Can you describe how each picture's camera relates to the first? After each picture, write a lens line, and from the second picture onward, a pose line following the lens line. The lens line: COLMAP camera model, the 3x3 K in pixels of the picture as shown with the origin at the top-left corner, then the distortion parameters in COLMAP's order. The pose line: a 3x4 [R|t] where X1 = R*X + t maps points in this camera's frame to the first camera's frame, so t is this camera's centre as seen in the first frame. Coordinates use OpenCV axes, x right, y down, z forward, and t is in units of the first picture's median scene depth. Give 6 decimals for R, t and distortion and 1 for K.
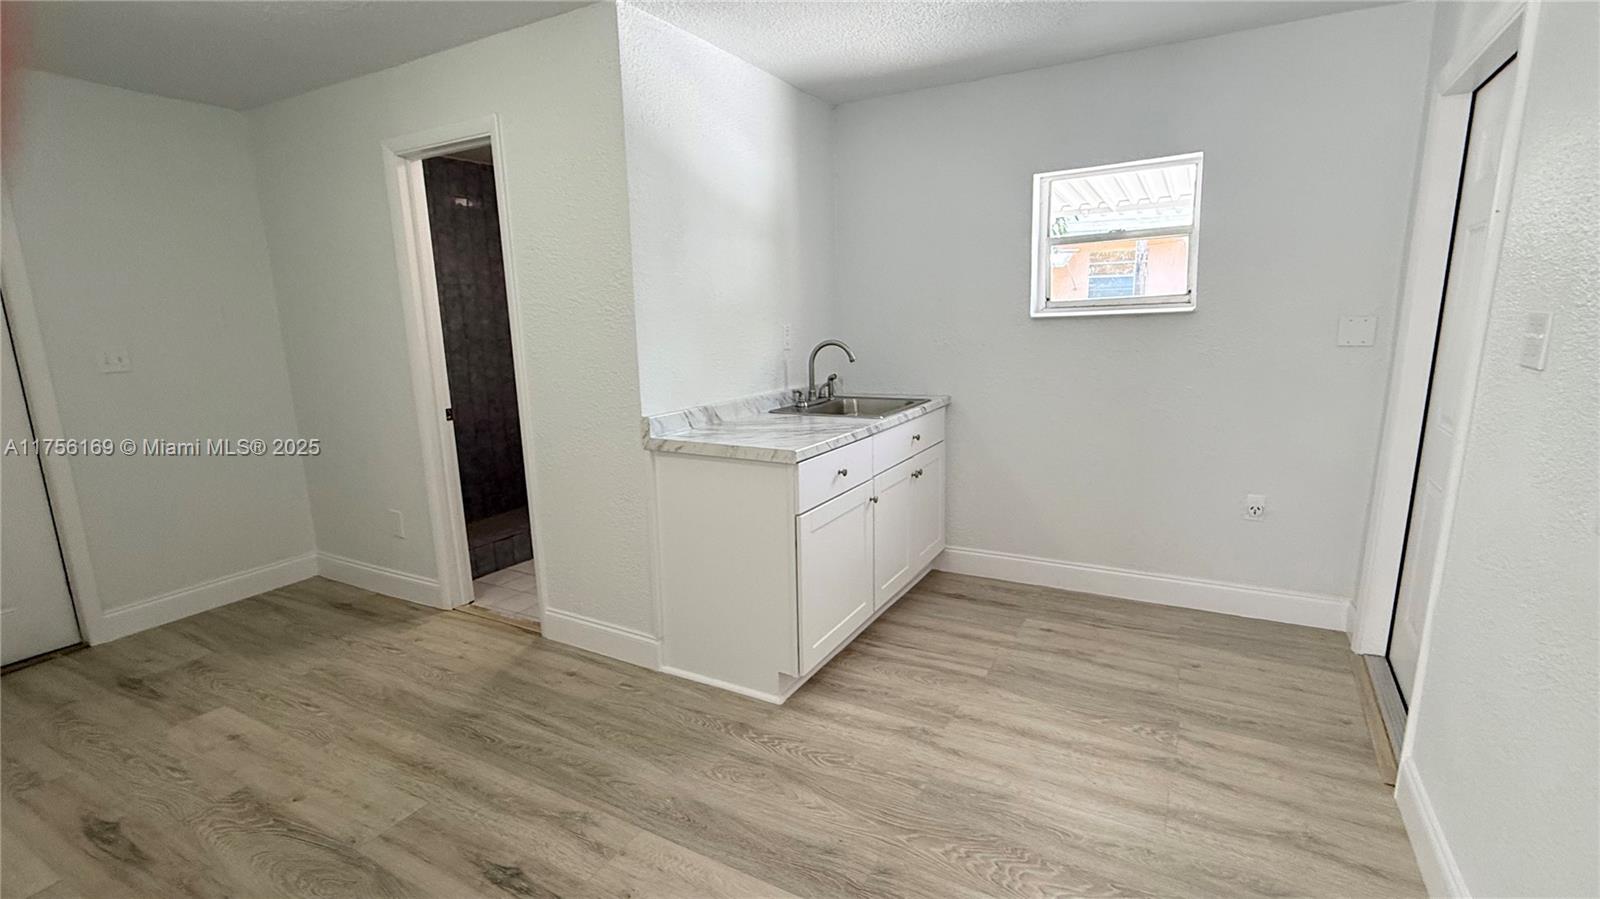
lens RADIAL K [[721.4, 0, 800.6], [0, 721.4, 456.9], [0, 0, 1]] dist [0.001621, -0.000765]
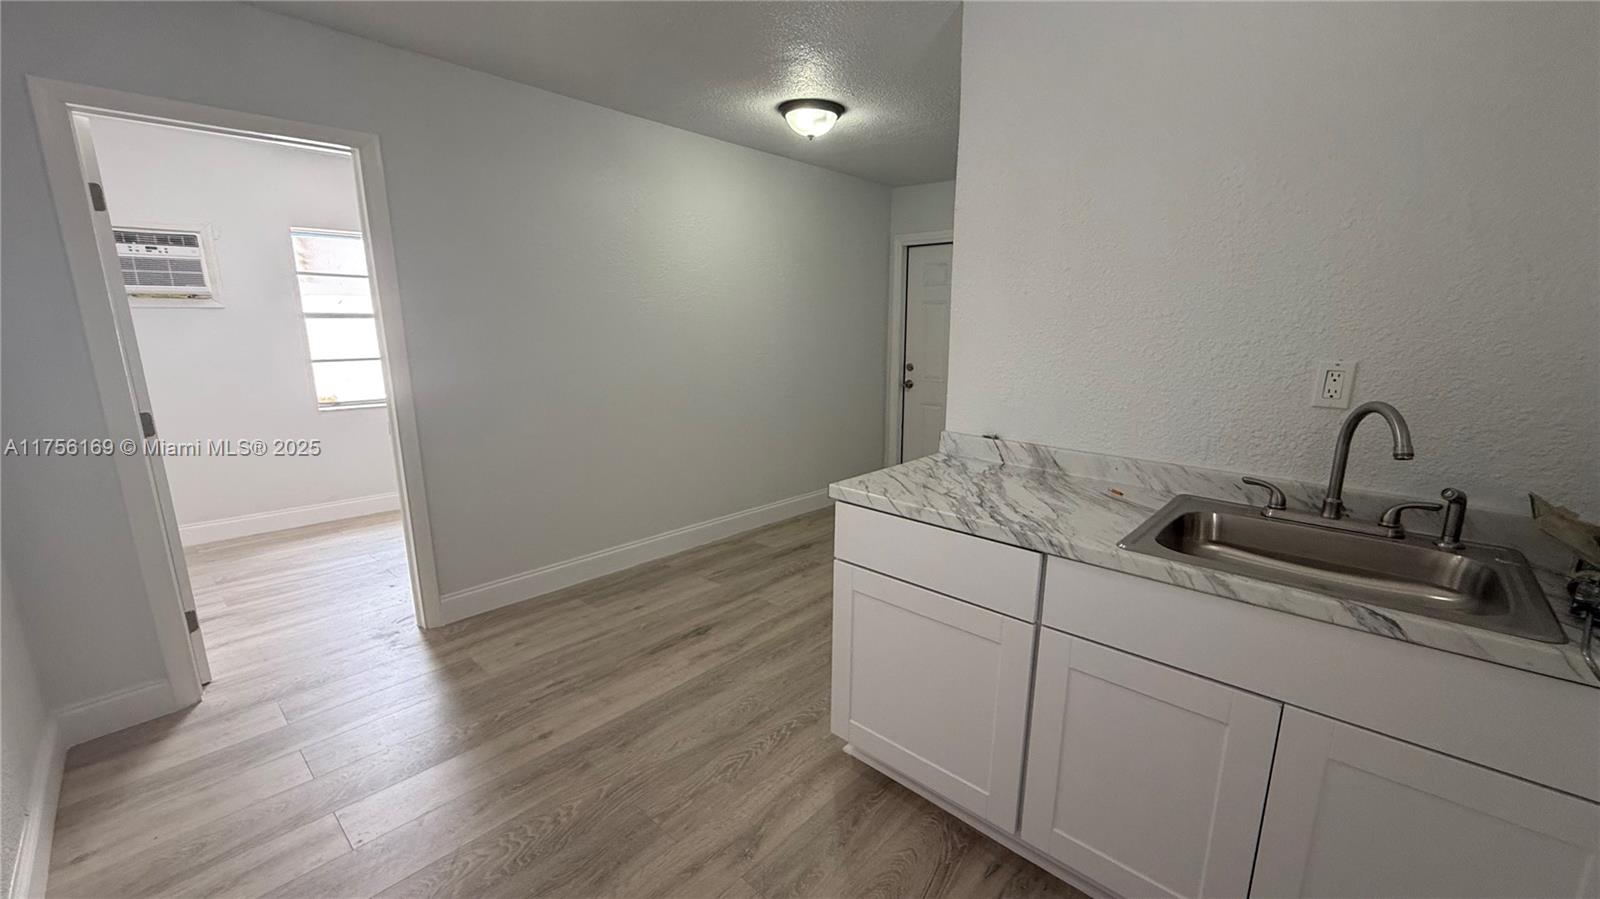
lens RADIAL K [[633.2, 0, 793.3], [0, 633.2, 456.6], [0, 0, 1]] dist [-0.003896, -0.000380]
pose [[-0.232519, 0.225453, -0.946100, 0.704231], [-0.193698, 0.942541, 0.272210, -0.232769], [0.953109, 0.246551, -0.175489, 1.035308]]
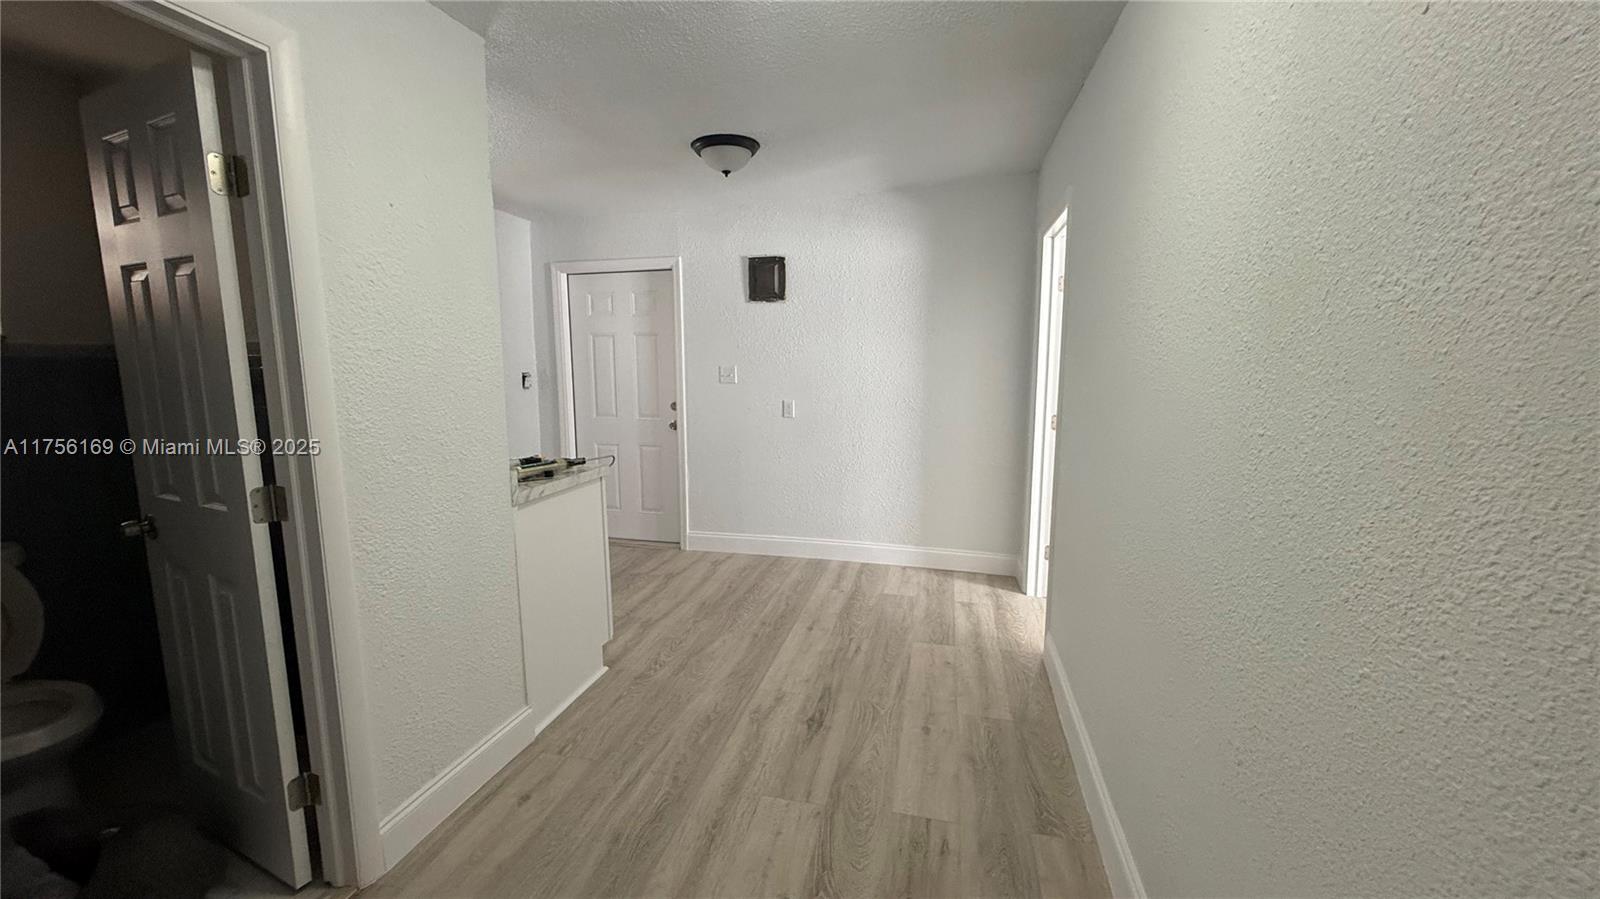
lens RADIAL K [[633.2, 0, 798.2], [0, 633.2, 447.6], [0, 0, 1]] dist [-0.003896, -0.000380]
pose [[-0.278063, -0.108058, 0.954466, -1.200793], [0.203843, 0.964382, 0.168566, -0.161161], [-0.938685, 0.241433, -0.246132, 0.907543]]
